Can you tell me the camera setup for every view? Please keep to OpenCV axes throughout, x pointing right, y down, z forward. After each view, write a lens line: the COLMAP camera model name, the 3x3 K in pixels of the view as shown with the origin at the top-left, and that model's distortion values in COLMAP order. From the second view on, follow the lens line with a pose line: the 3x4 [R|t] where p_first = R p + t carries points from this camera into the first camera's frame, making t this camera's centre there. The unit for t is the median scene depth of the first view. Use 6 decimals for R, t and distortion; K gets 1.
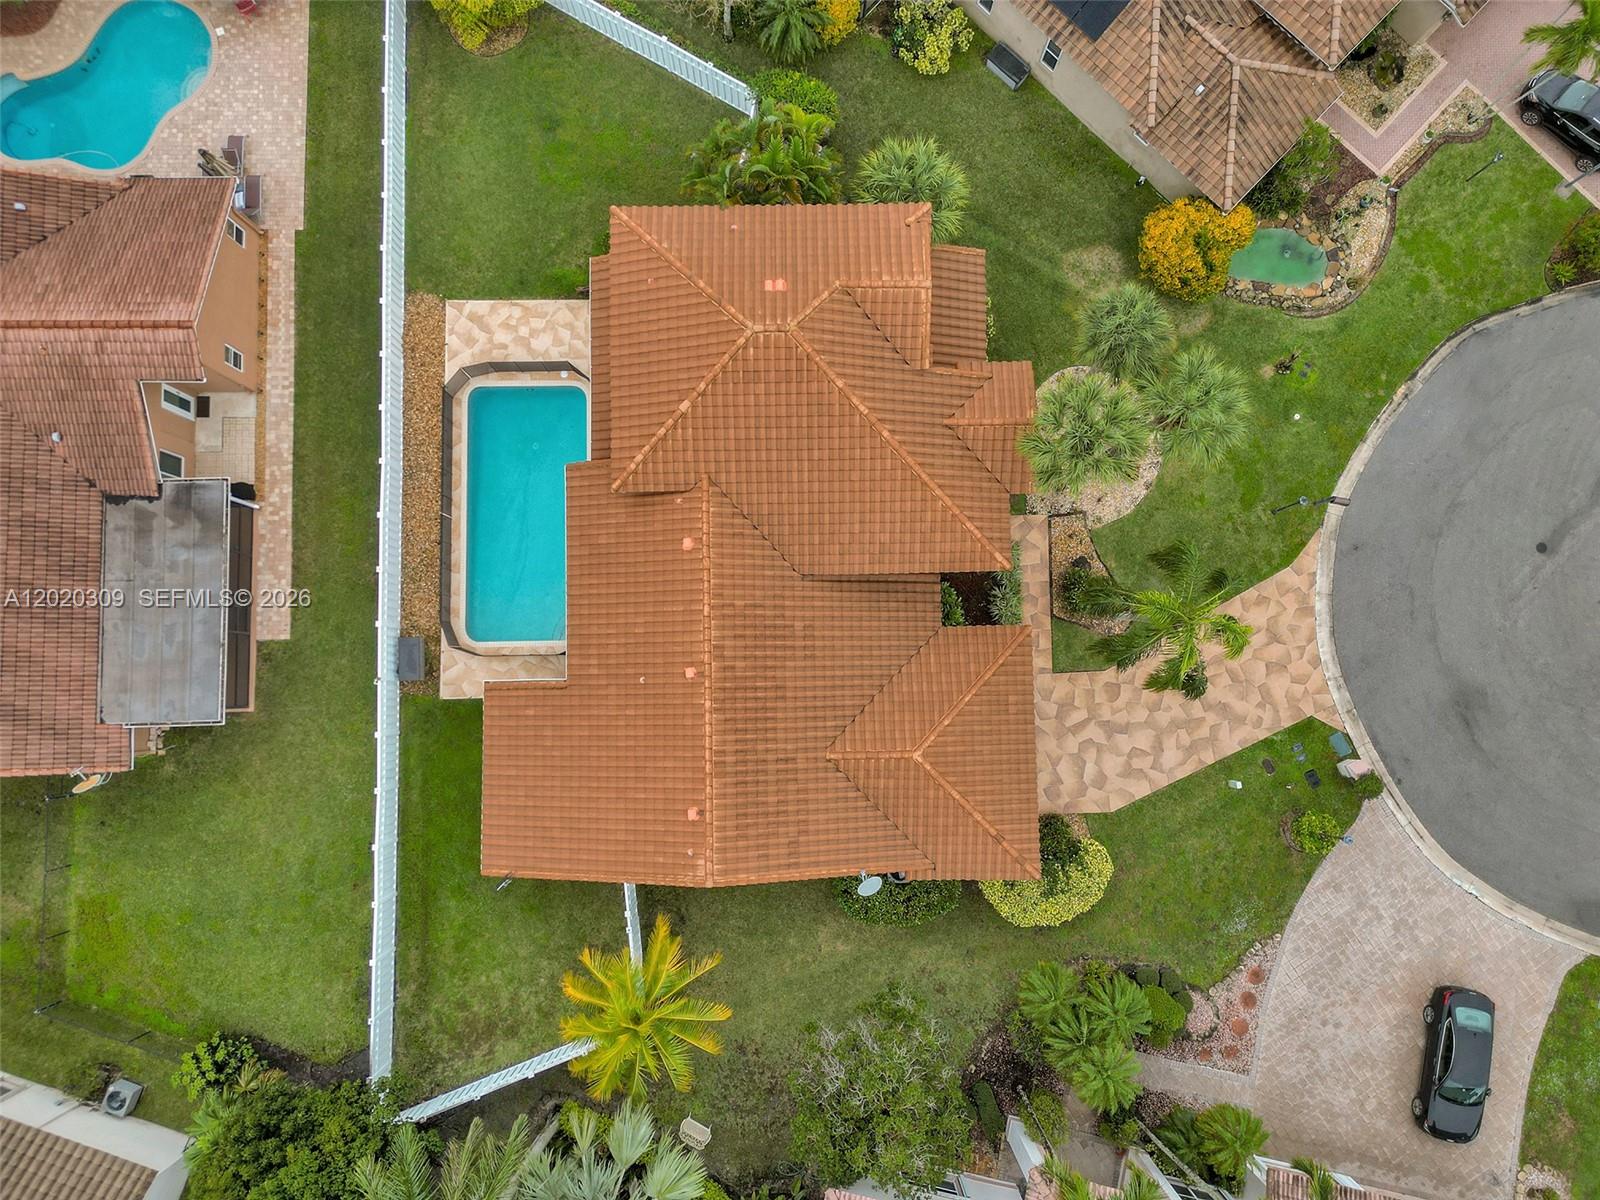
lens RADIAL K [[1115.4, 0, 797.6], [0, 1115.4, 597.0], [0, 0, 1]] dist [0.095922, -0.093409]
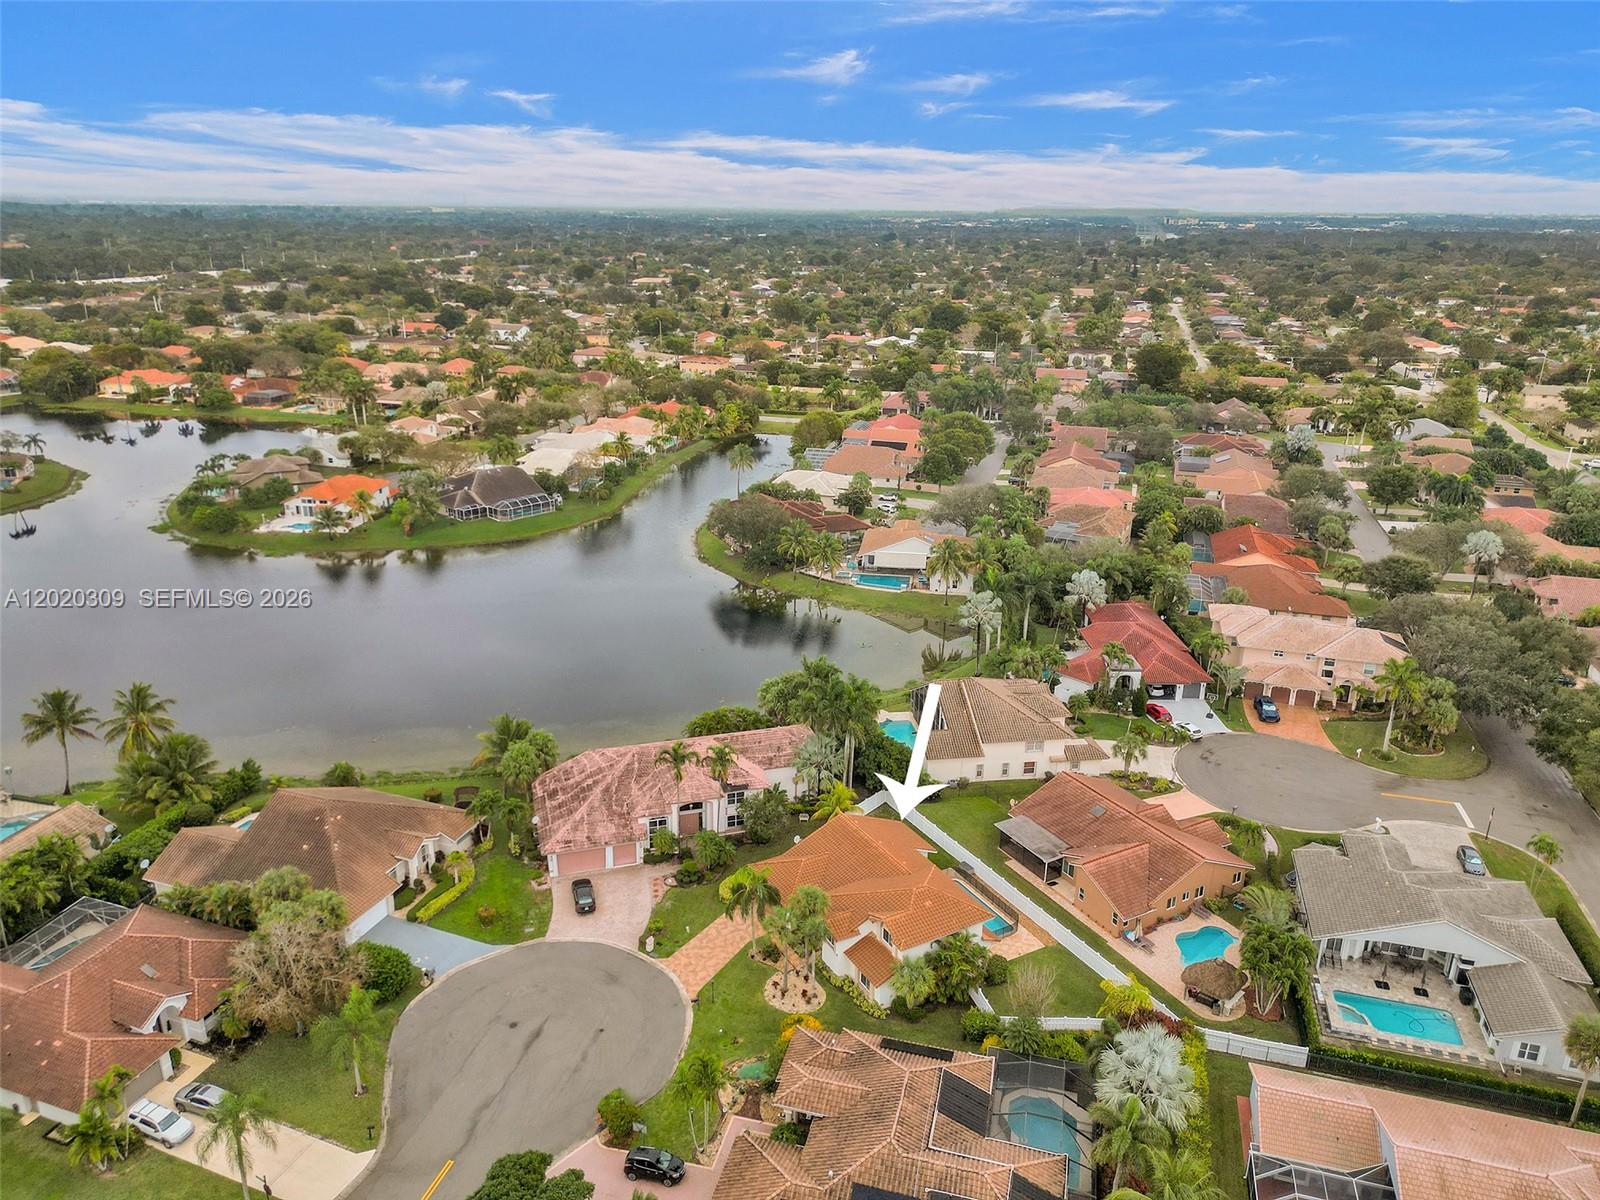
lens RADIAL K [[1115.4, 0, 797.6], [0, 1115.4, 597.0], [0, 0, 1]] dist [0.095922, -0.093409]
pose [[-0.877298, 0.145372, -0.457401, 1.261127], [-0.479385, -0.219336, 0.849754, -2.041664], [0.023205, 0.964758, 0.262112, -0.443202]]
